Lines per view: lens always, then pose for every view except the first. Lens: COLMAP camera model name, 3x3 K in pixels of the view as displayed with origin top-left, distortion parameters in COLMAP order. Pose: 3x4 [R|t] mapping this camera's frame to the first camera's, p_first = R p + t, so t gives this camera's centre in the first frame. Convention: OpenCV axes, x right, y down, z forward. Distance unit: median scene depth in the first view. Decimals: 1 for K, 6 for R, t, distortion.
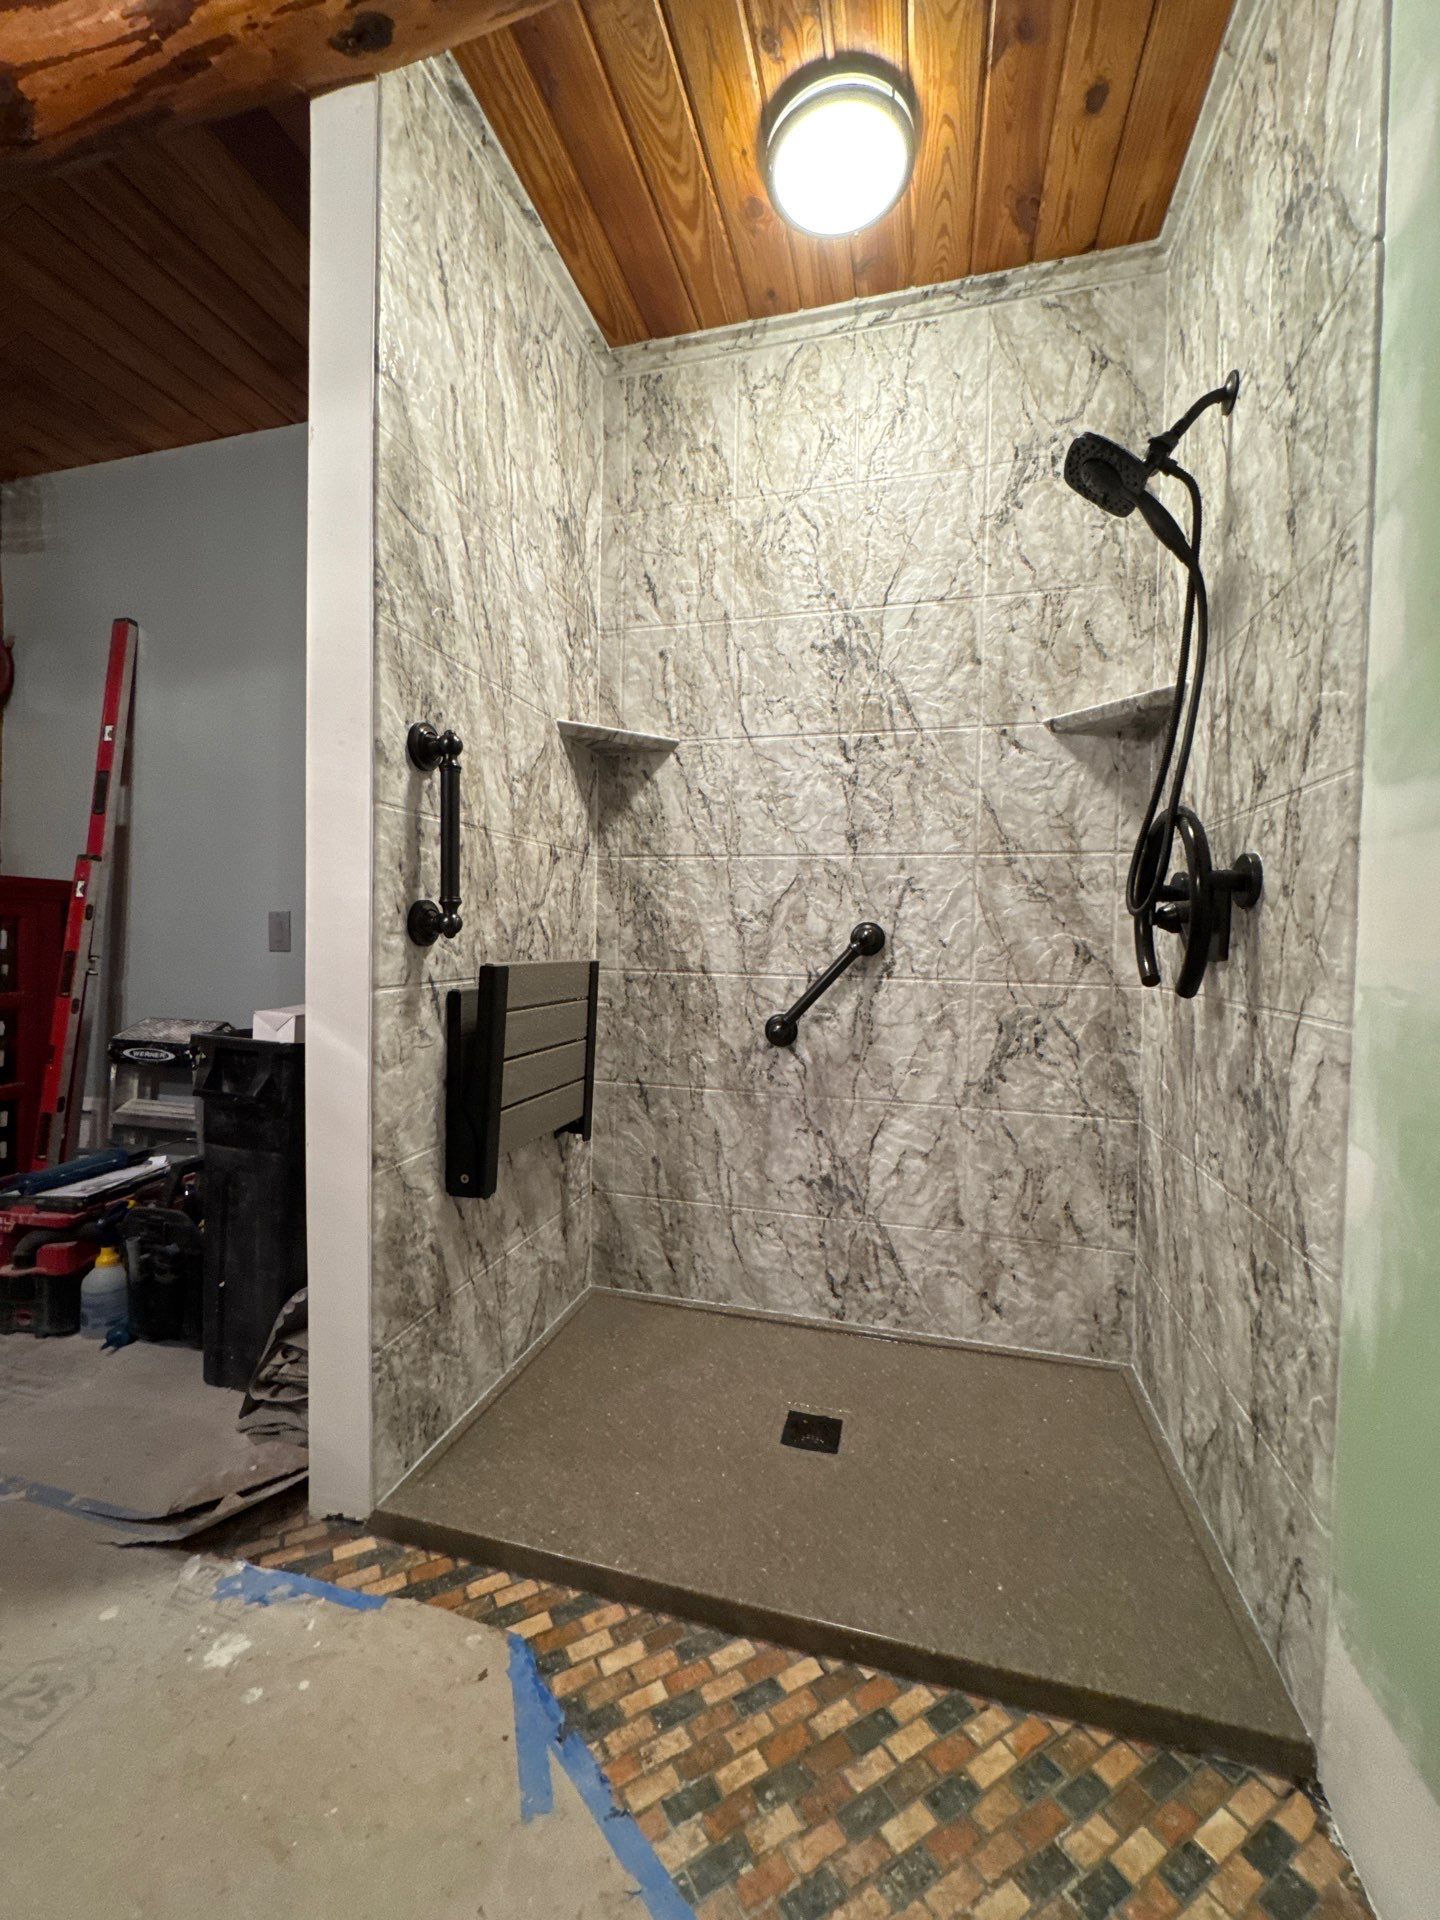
lens RADIAL K [[764.3, 0, 719.7], [0, 764.3, 959.2], [0, 0, 1]] dist [-0.001644, -0.000042]
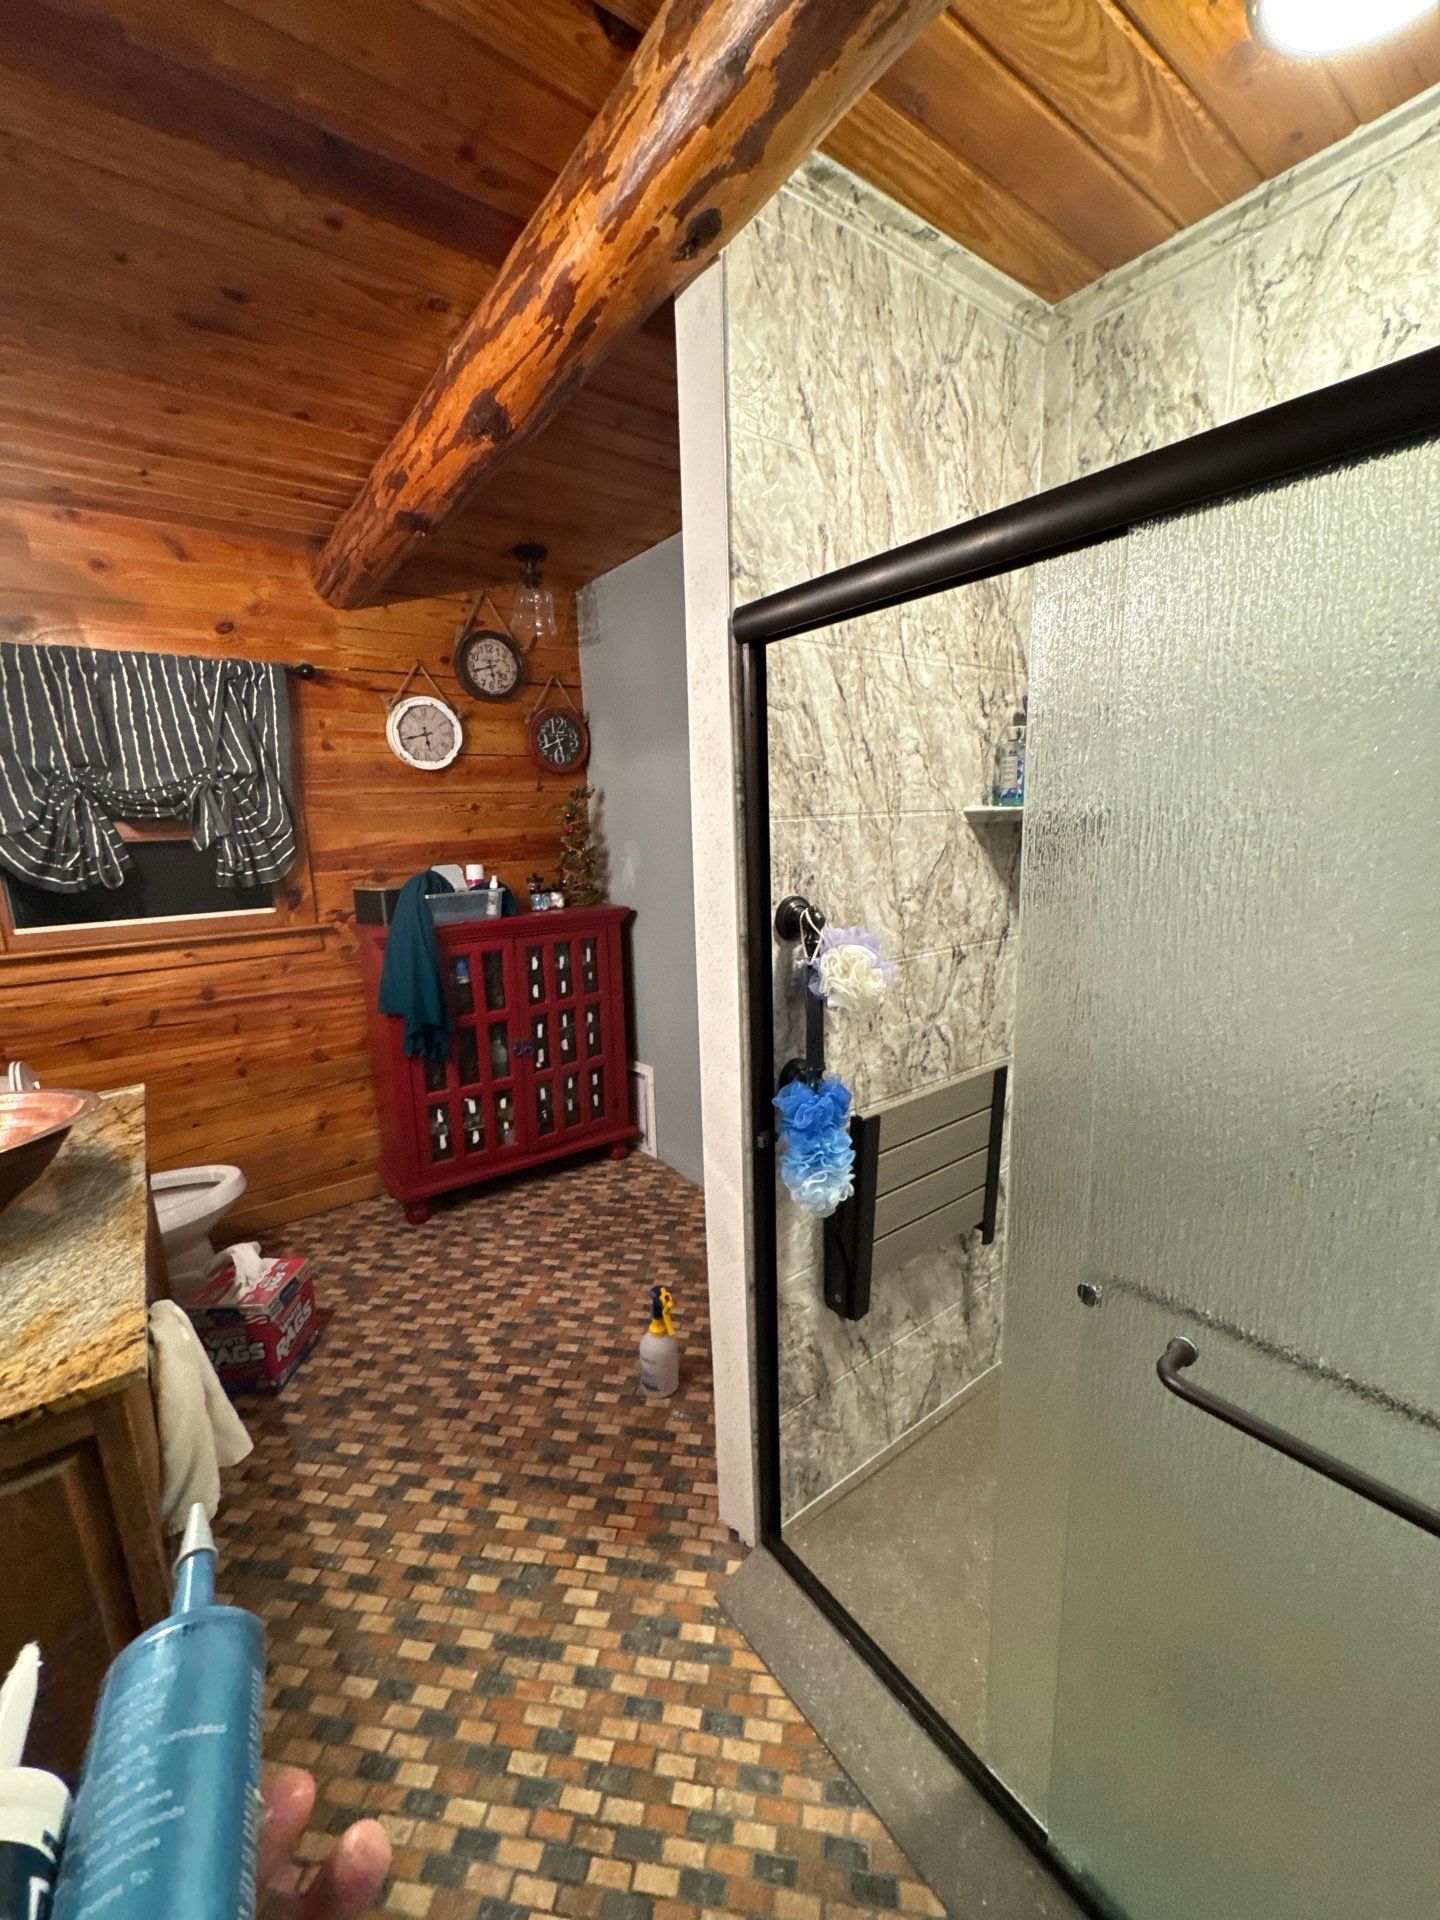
lens RADIAL K [[764.3, 0, 719.7], [0, 764.3, 959.2], [0, 0, 1]] dist [-0.001644, -0.000042]
pose [[0.784898, 0.073768, -0.615218, 0.134446], [0.025710, 0.988156, 0.151286, -0.287867], [0.619092, -0.134562, 0.773705, 0.094261]]
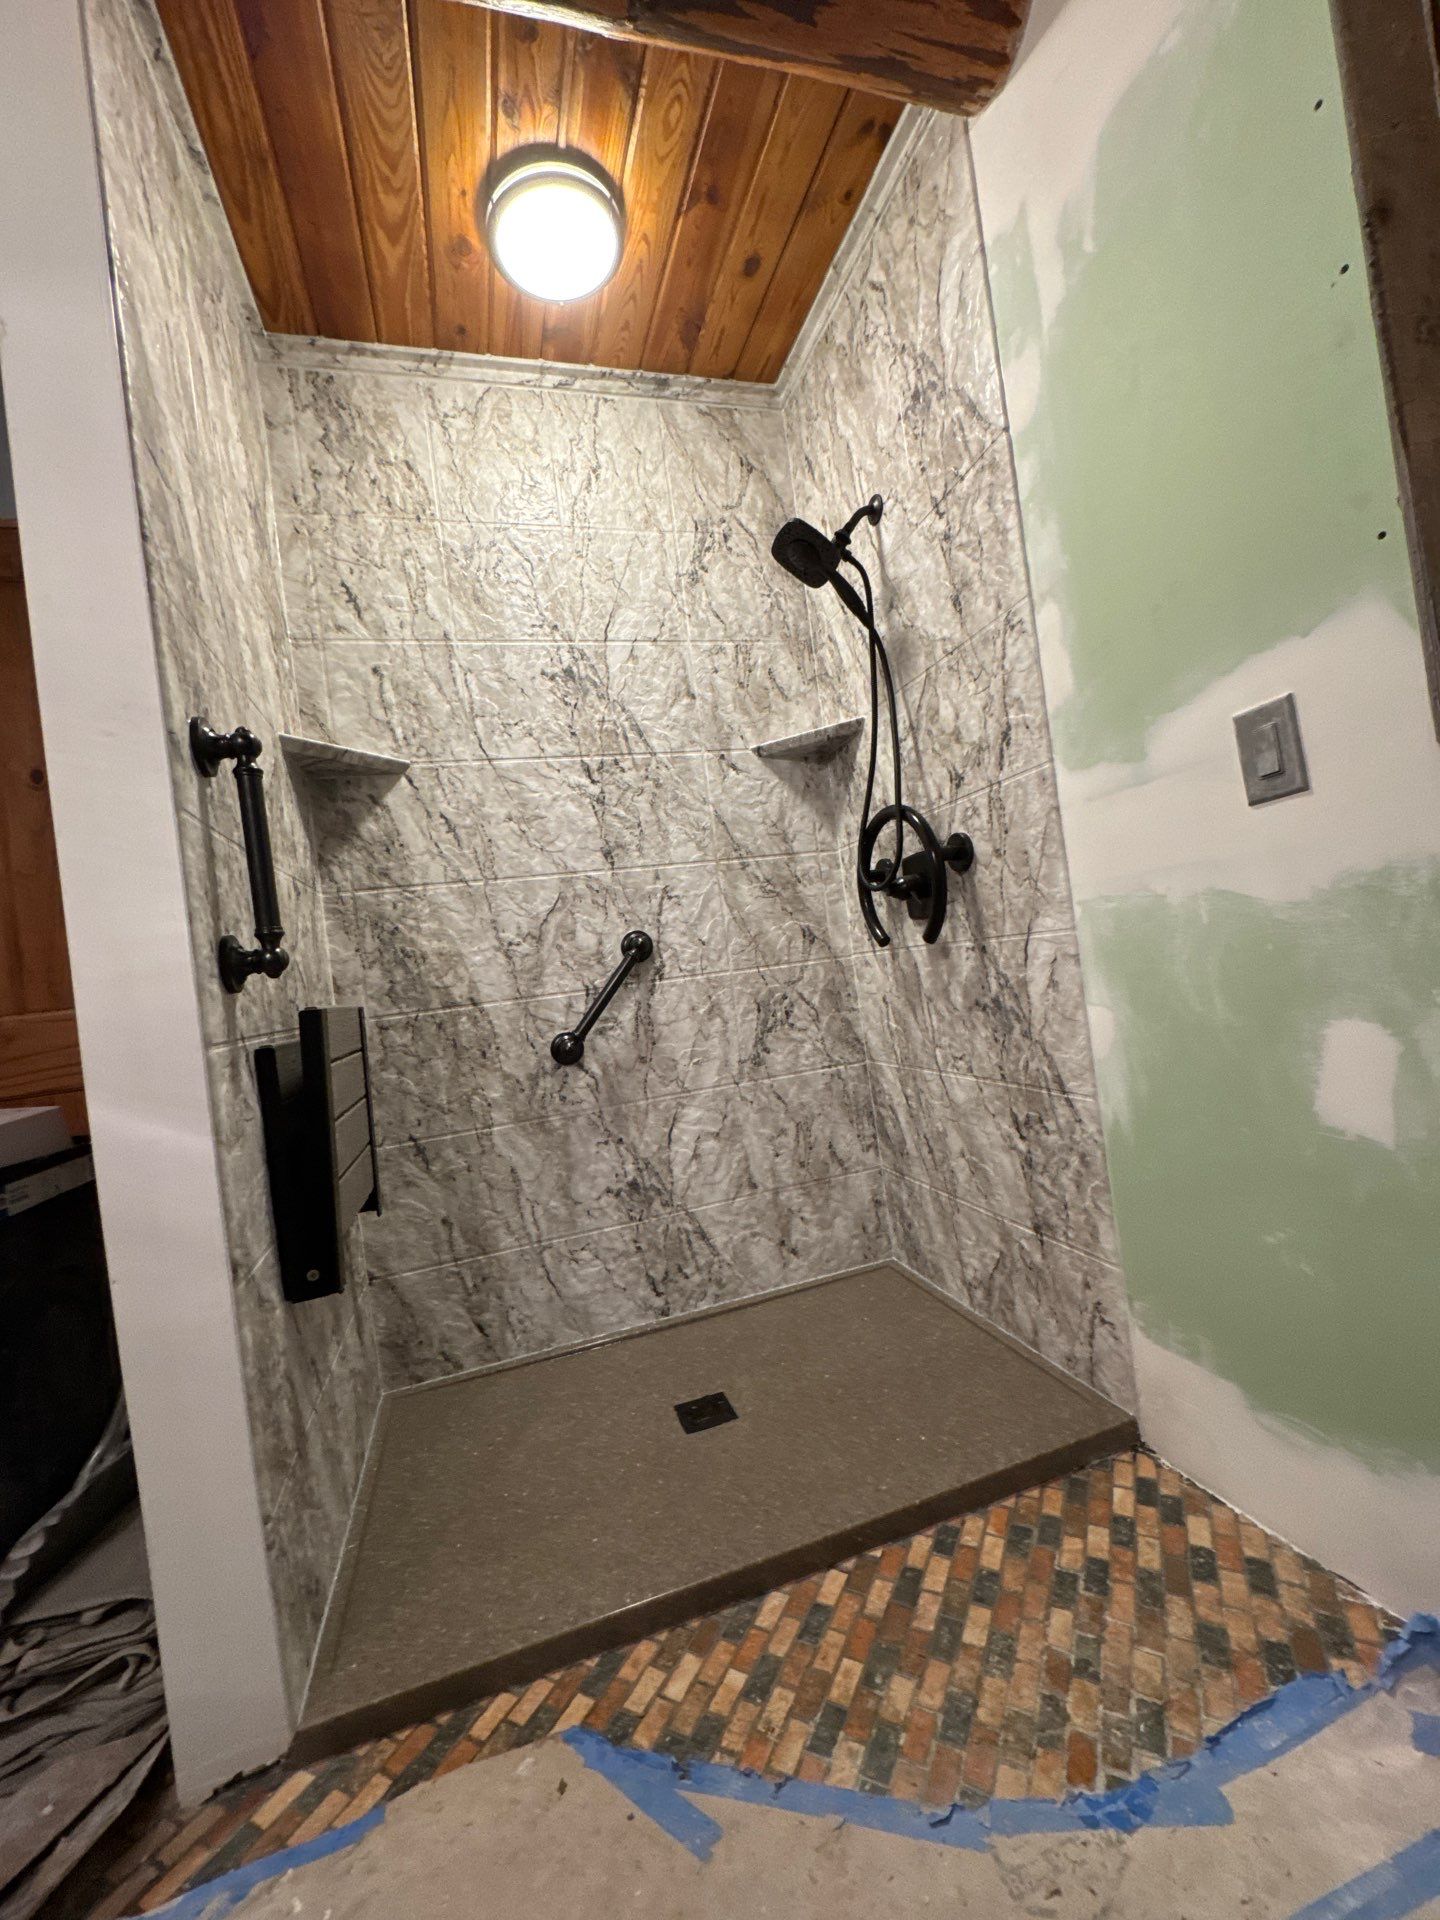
lens RADIAL K [[764.3, 0, 719.7], [0, 764.3, 959.2], [0, 0, 1]] dist [-0.001644, -0.000042]
pose [[0.837420, -0.121066, 0.532983, -0.290563], [0.157656, 0.987215, -0.023465, 0.035270], [-0.523328, 0.103678, 0.845800, 0.045141]]
